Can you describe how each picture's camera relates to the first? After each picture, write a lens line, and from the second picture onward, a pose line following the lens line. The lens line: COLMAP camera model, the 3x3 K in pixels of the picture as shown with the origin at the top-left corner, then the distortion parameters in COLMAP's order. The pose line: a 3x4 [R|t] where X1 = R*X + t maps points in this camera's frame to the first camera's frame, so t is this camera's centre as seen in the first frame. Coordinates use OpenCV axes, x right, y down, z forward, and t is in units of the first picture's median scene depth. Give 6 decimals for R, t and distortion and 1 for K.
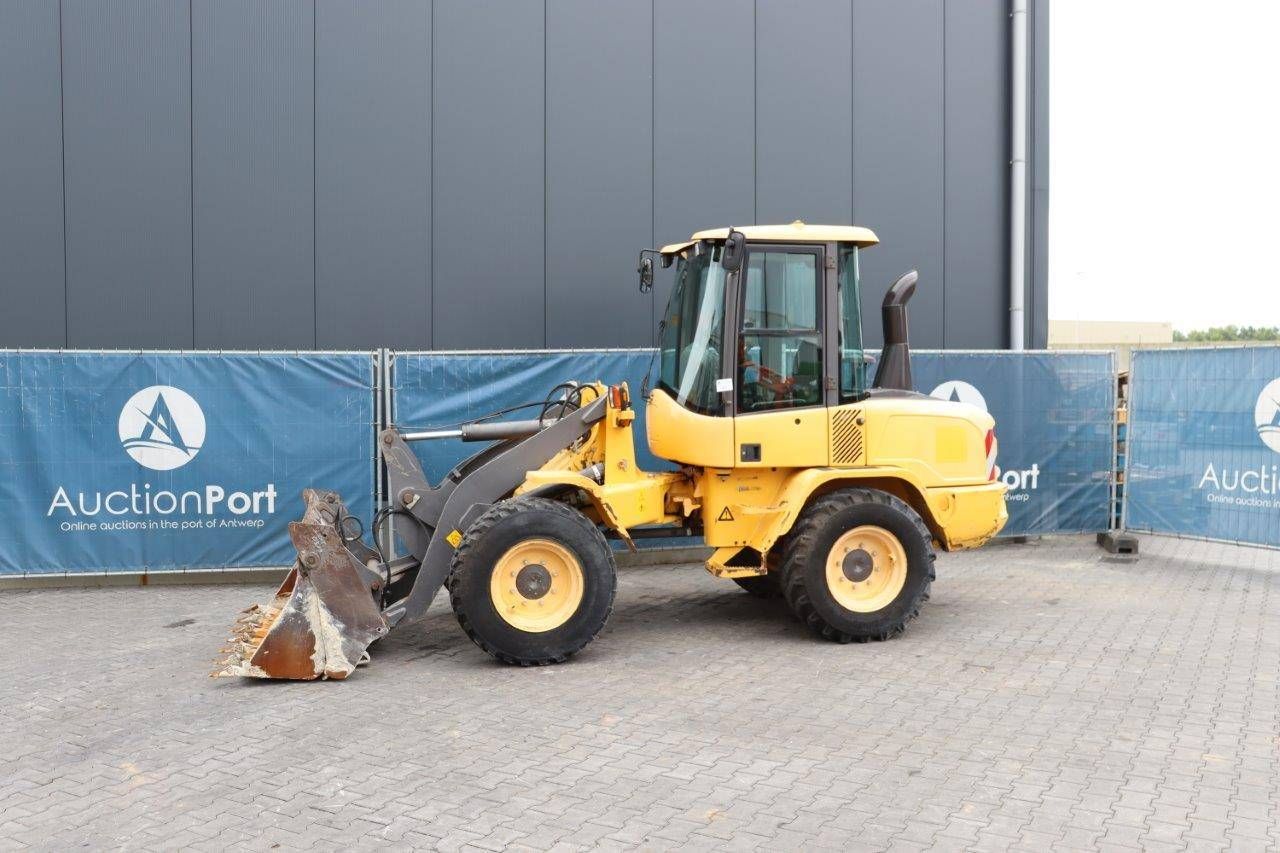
lens RADIAL K [[1178.8, 0, 641.4], [0, 1178.8, 421.8], [0, 0, 1]] dist [-0.150678, 0.196713]
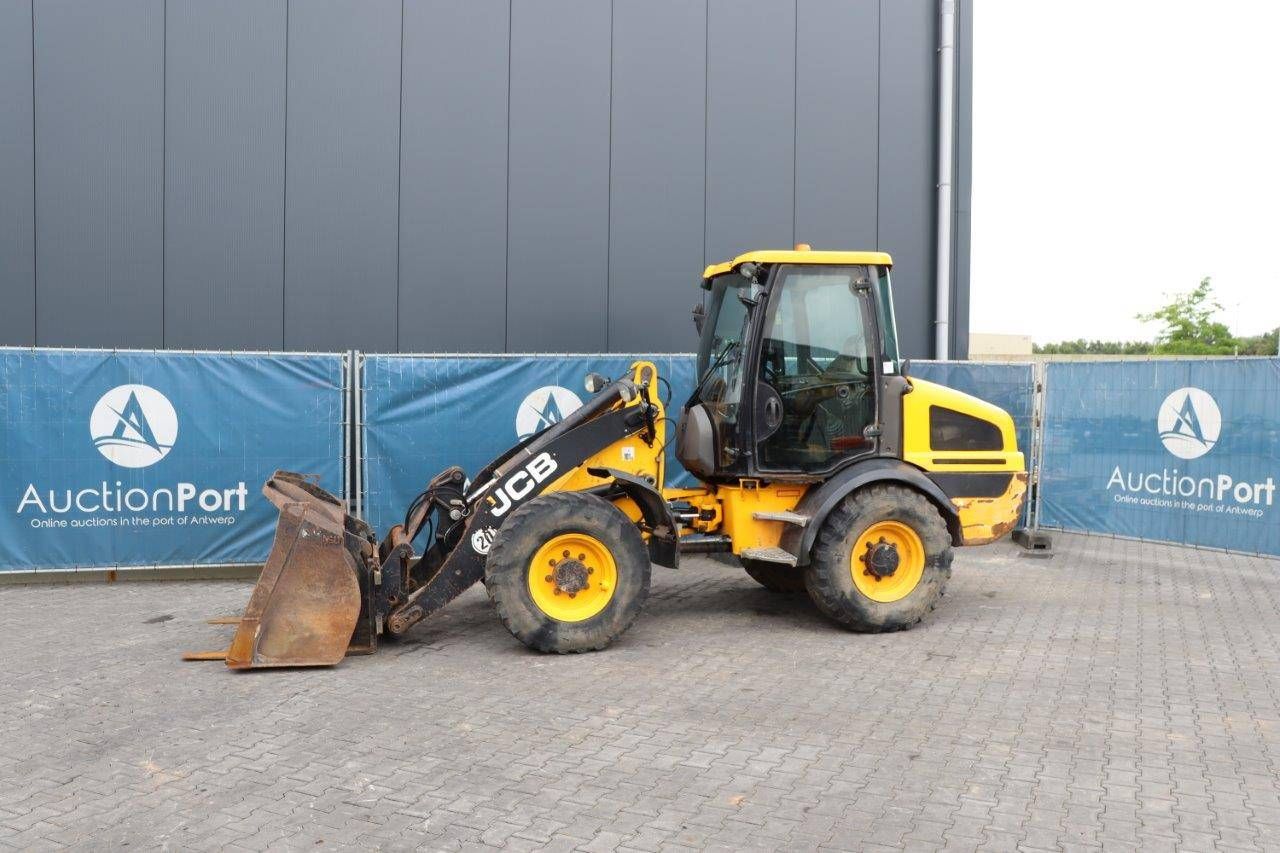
lens RADIAL K [[1116.0, 0, 640.0], [0, 1116.0, 426.5], [0, 0, 1]] dist [-0.153152, 0.162803]
pose [[0.995944, 0.008760, 0.089548, -0.058817], [-0.009031, 0.999956, 0.002625, -0.000825], [-0.089521, -0.003423, 0.995979, 0.011016]]
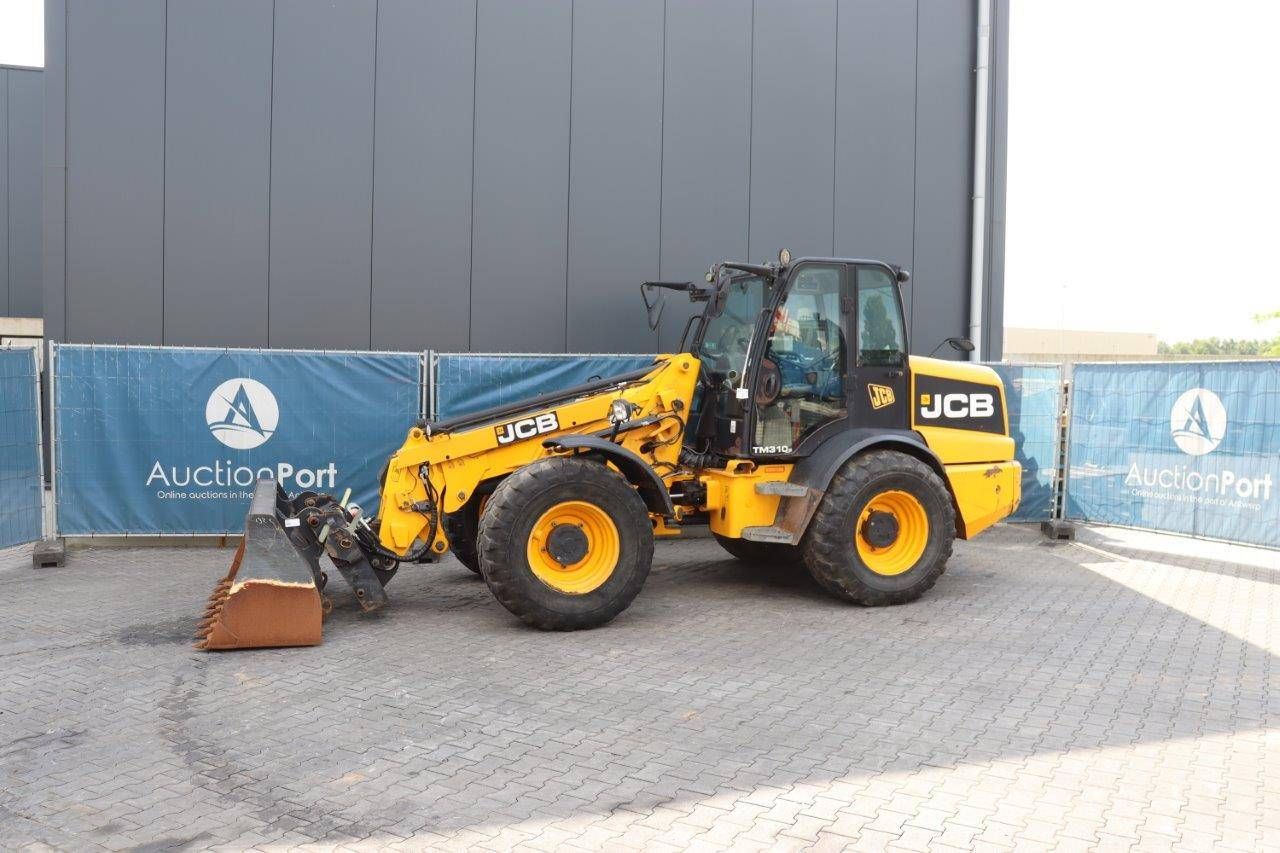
lens RADIAL K [[1116.0, 0, 640.0], [0, 1116.0, 426.5], [0, 0, 1]] dist [-0.153152, 0.162803]
pose [[0.999743, 0.020471, -0.009774, 0.004752], [-0.020396, 0.999762, 0.007758, 0.001373], [0.009930, -0.007557, 0.999922, -0.122352]]
